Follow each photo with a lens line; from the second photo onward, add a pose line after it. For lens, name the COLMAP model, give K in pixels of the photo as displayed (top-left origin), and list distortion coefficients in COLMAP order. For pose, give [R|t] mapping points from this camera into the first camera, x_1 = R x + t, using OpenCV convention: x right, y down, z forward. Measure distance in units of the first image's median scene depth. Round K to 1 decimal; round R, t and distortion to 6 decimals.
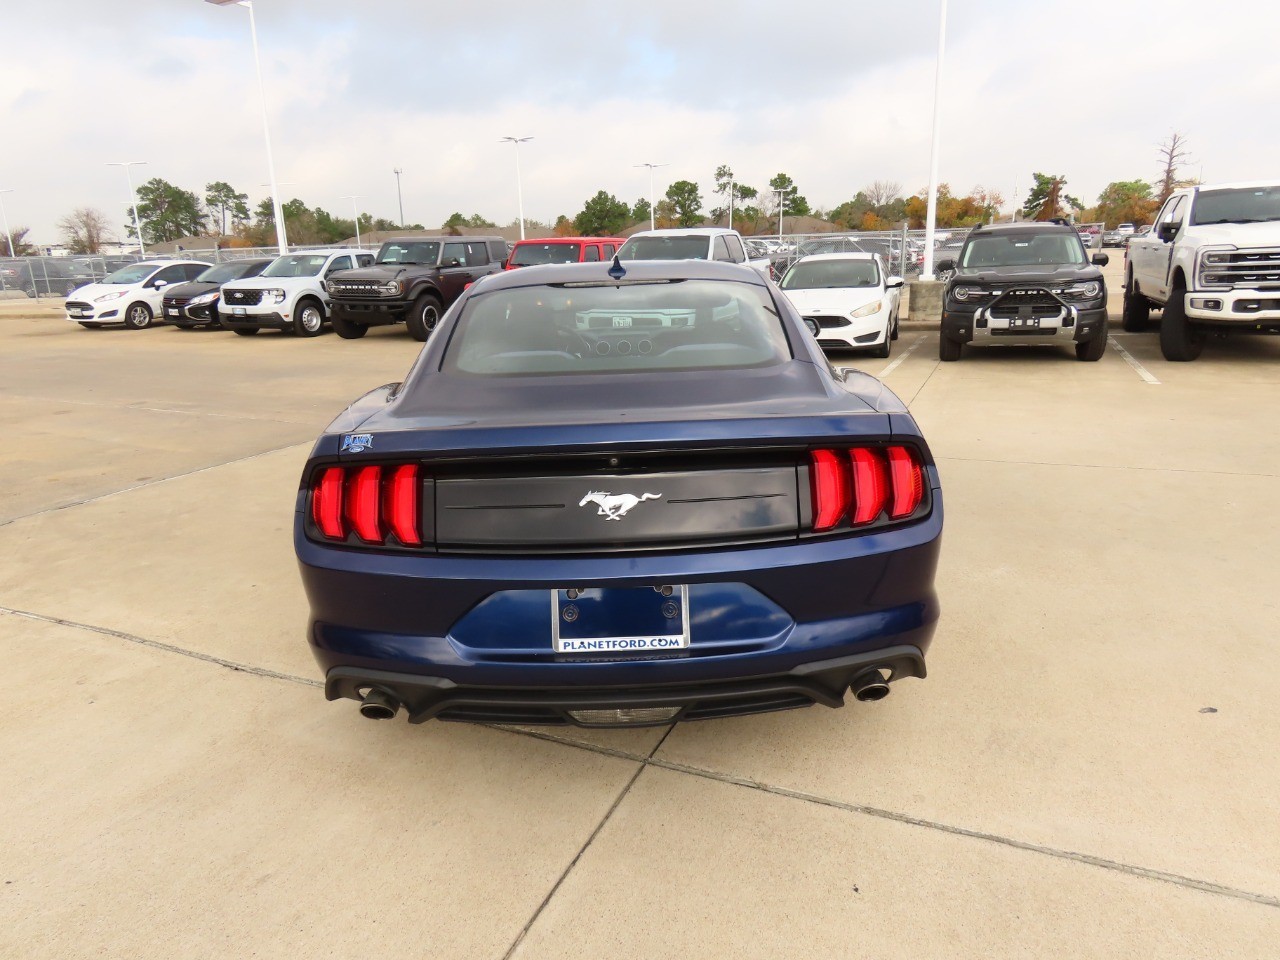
lens RADIAL K [[840.3, 0, 642.7], [0, 840.3, 458.9], [0, 0, 1]] dist [0.000778, 0.001982]
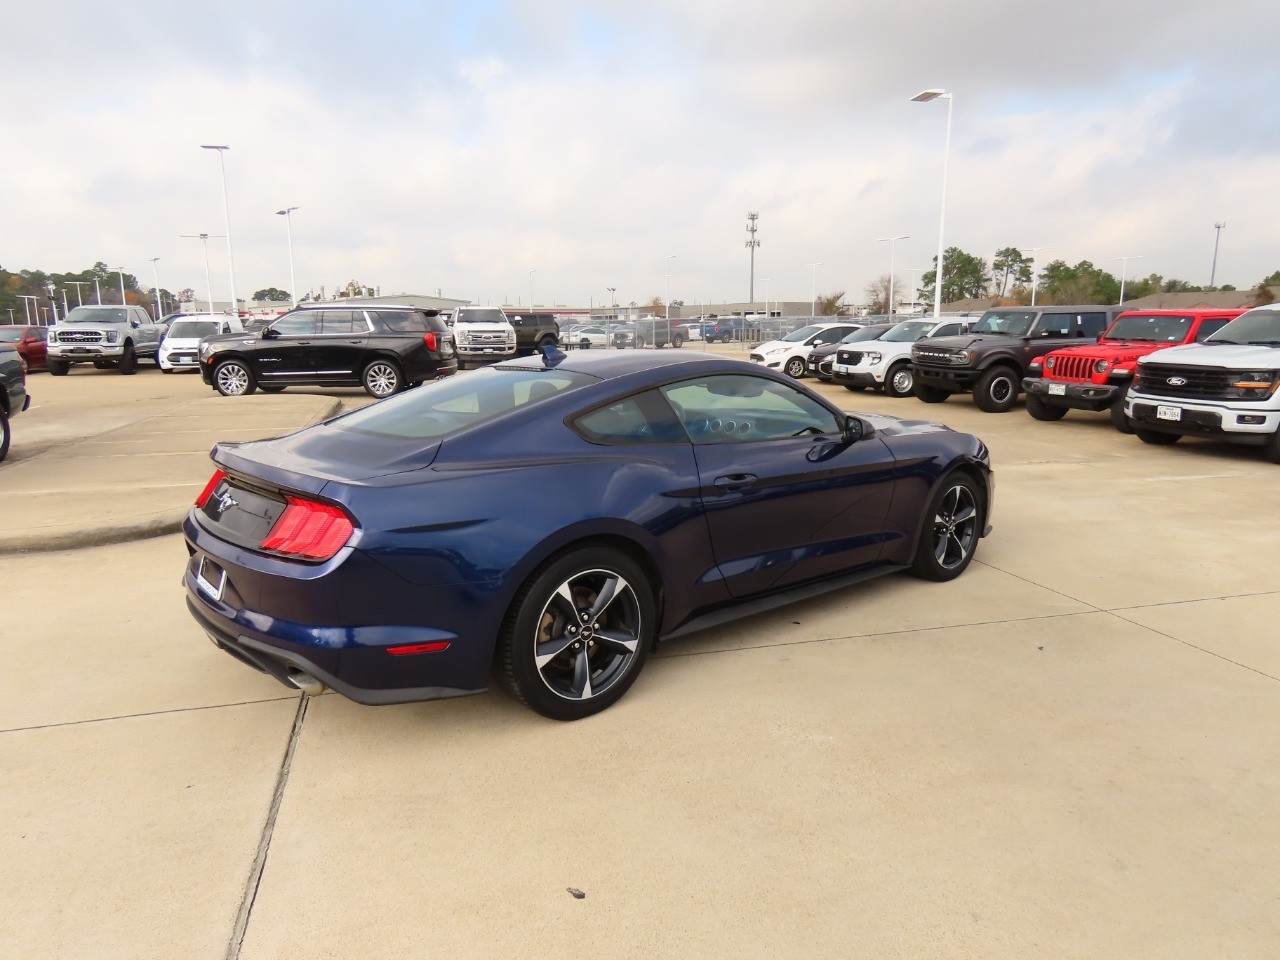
lens RADIAL K [[840.3, 0, 642.7], [0, 840.3, 458.9], [0, 0, 1]] dist [0.000778, 0.001982]
pose [[0.625186, 0.147929, -0.766328, 0.211033], [-0.199495, 0.979545, 0.026336, -0.028530], [0.754549, 0.136414, 0.641909, 0.068631]]
